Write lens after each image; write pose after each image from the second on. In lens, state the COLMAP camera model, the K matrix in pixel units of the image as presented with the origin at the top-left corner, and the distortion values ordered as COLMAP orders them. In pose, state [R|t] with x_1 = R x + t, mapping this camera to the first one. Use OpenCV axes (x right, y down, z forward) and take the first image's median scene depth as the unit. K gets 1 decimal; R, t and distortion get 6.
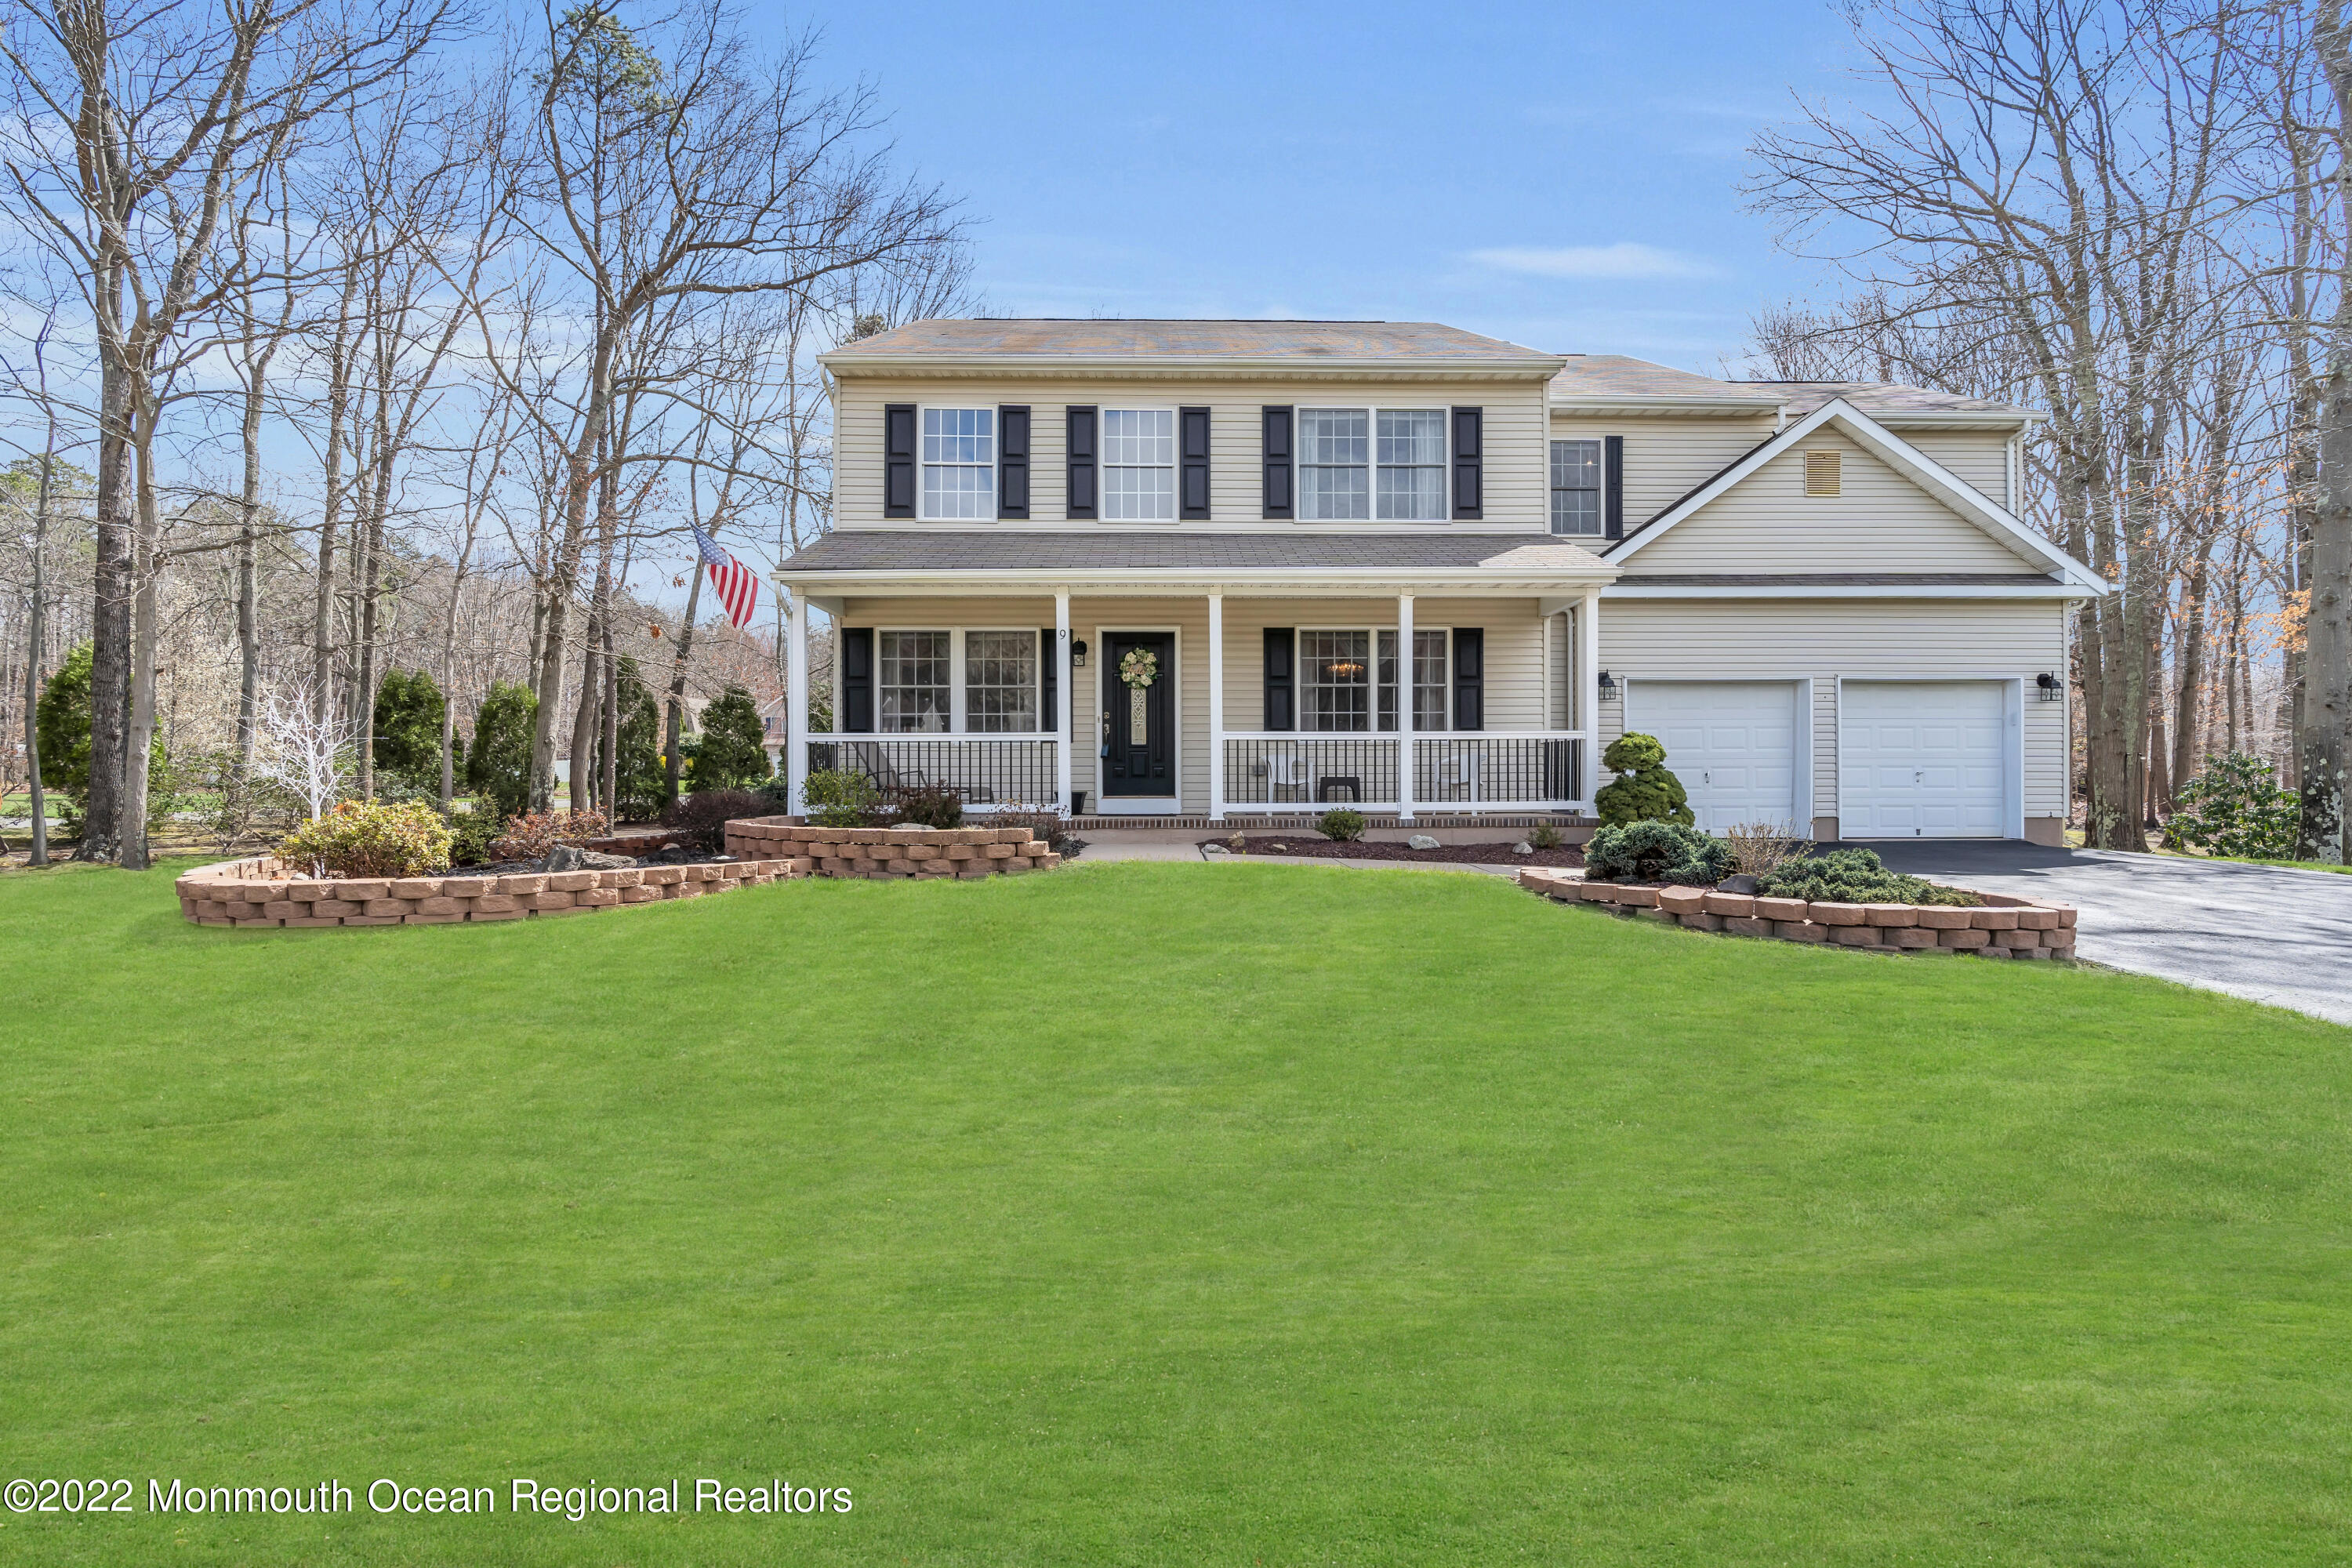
lens RADIAL K [[1058.9, 0, 1181.1], [0, 1058.9, 777.6], [0, 0, 1]] dist [-0.012783, 0.003877]
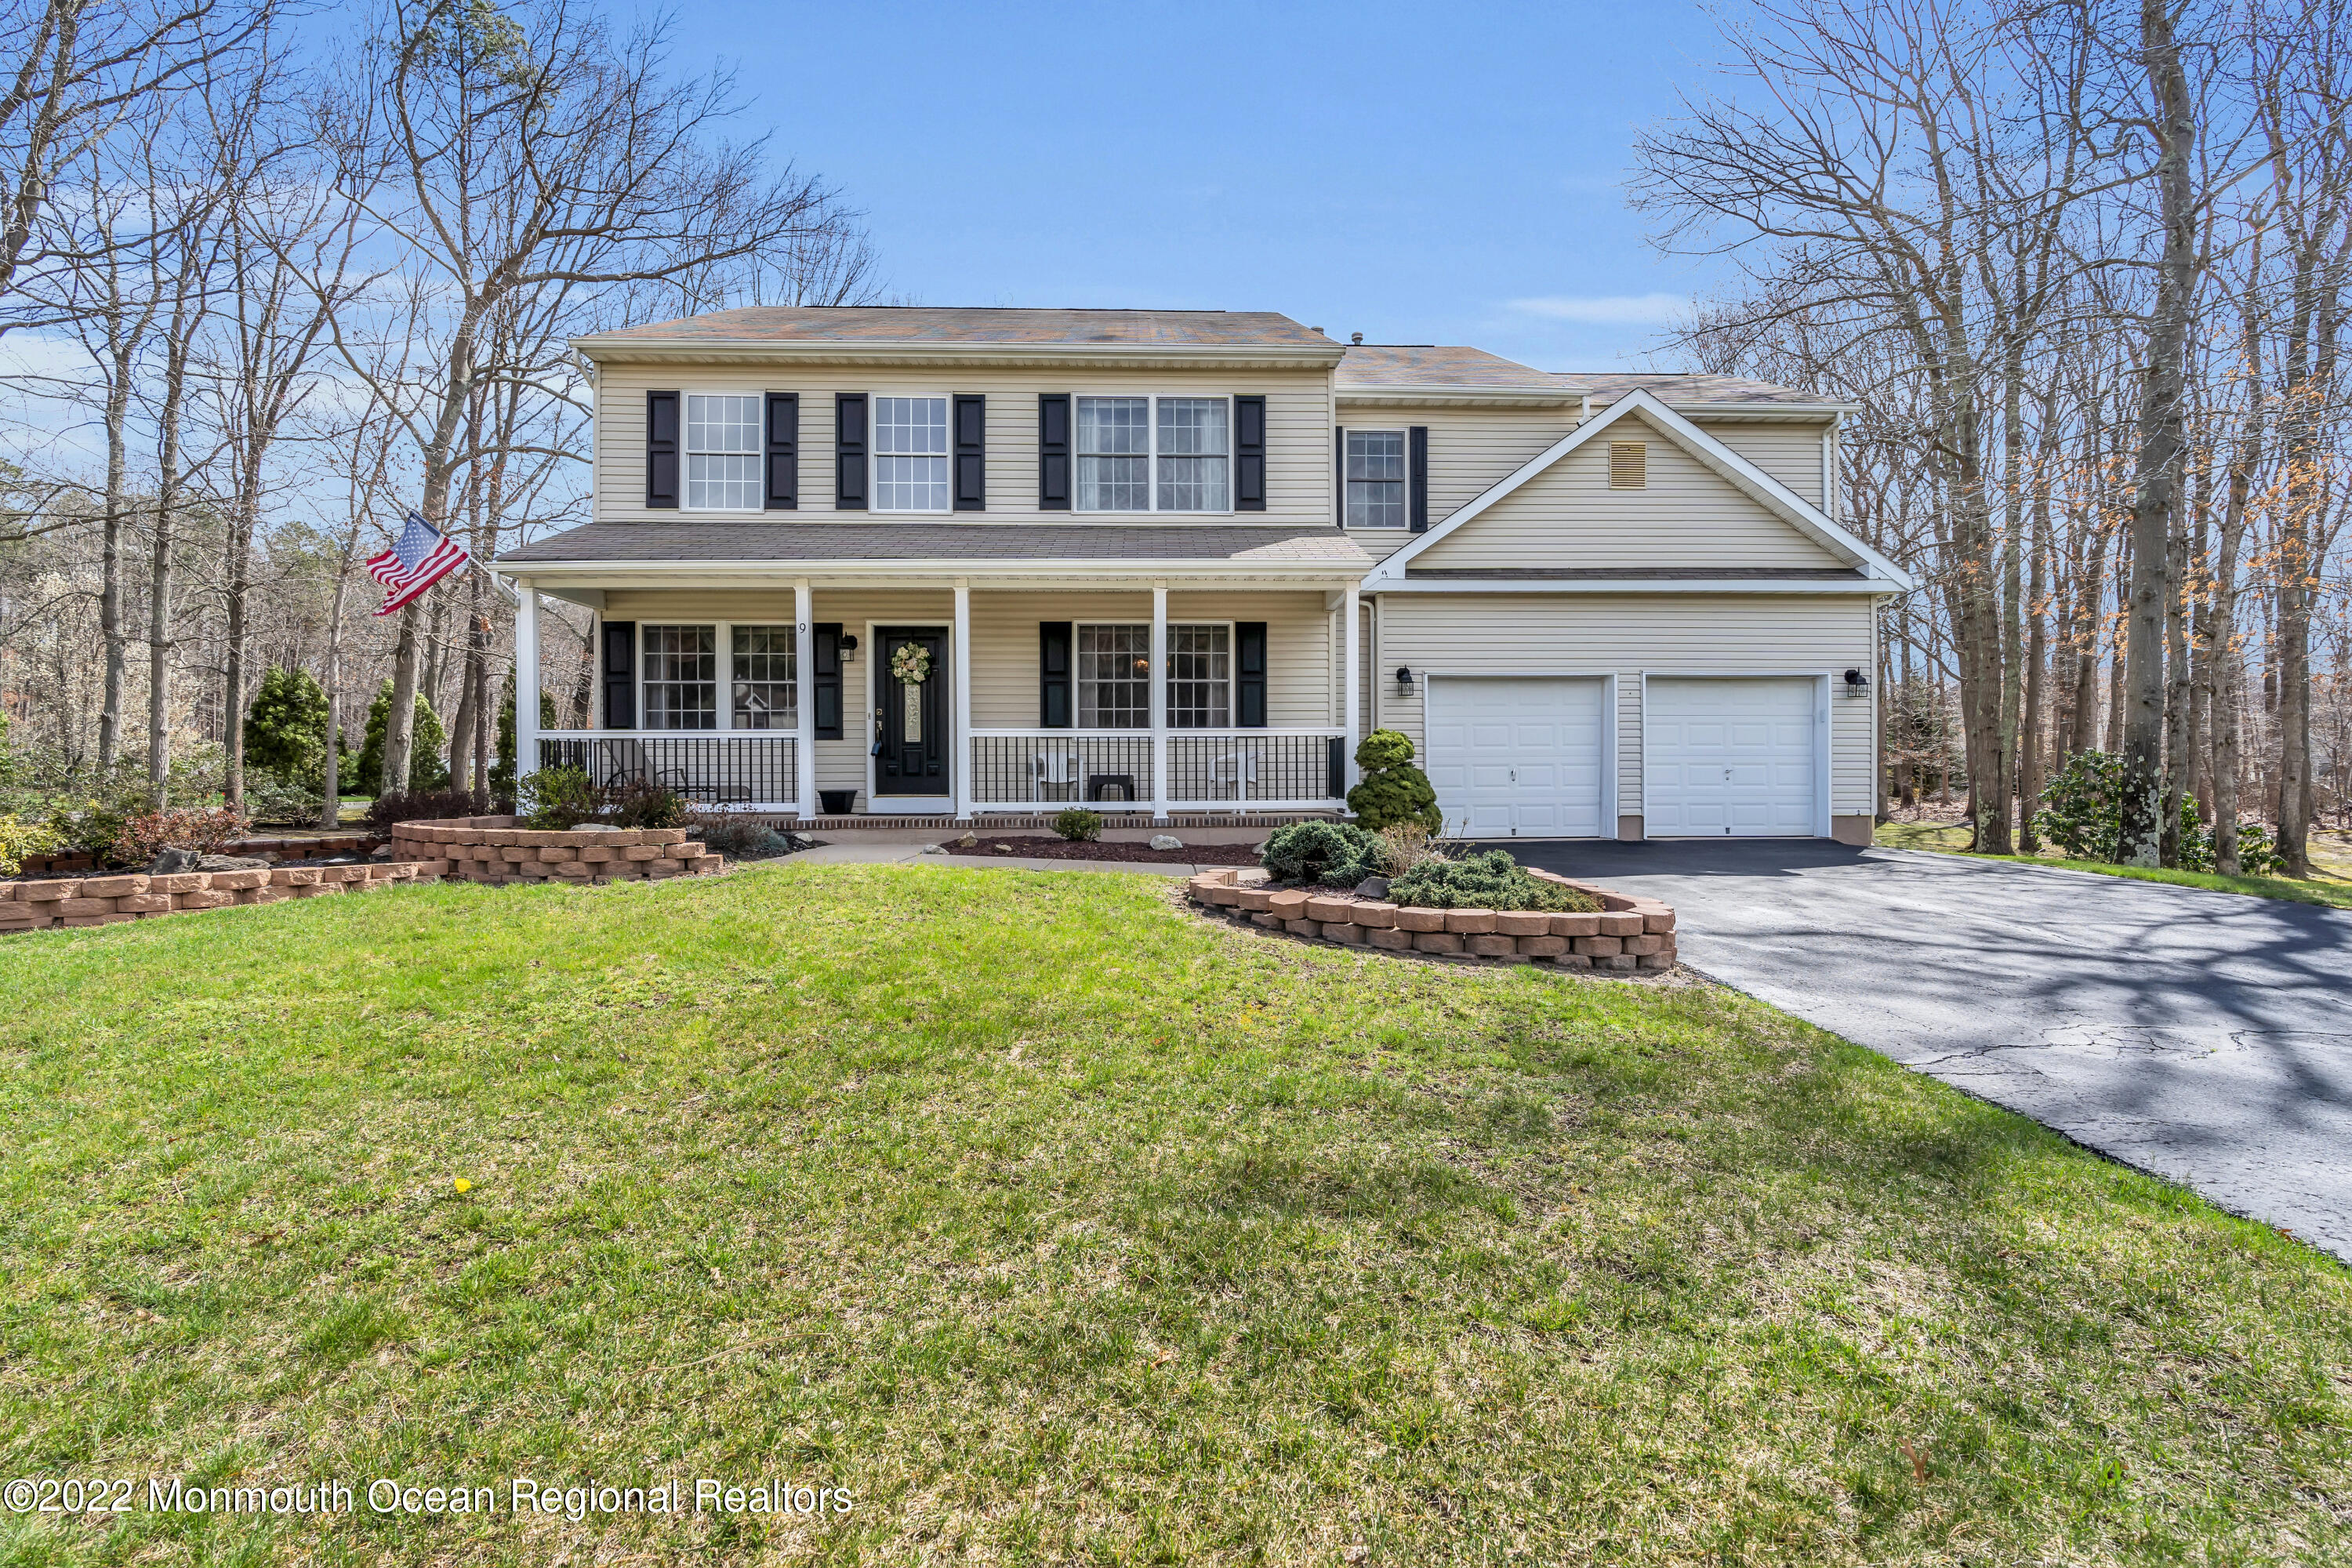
lens RADIAL K [[1058.9, 0, 1178.9], [0, 1058.9, 775.7], [0, 0, 1]] dist [-0.012783, 0.003877]
pose [[0.999885, -0.000557, 0.015134, 0.190821], [0.000546, 1.000000, 0.000746, -0.000657], [-0.015134, -0.000738, 0.999885, 0.024728]]
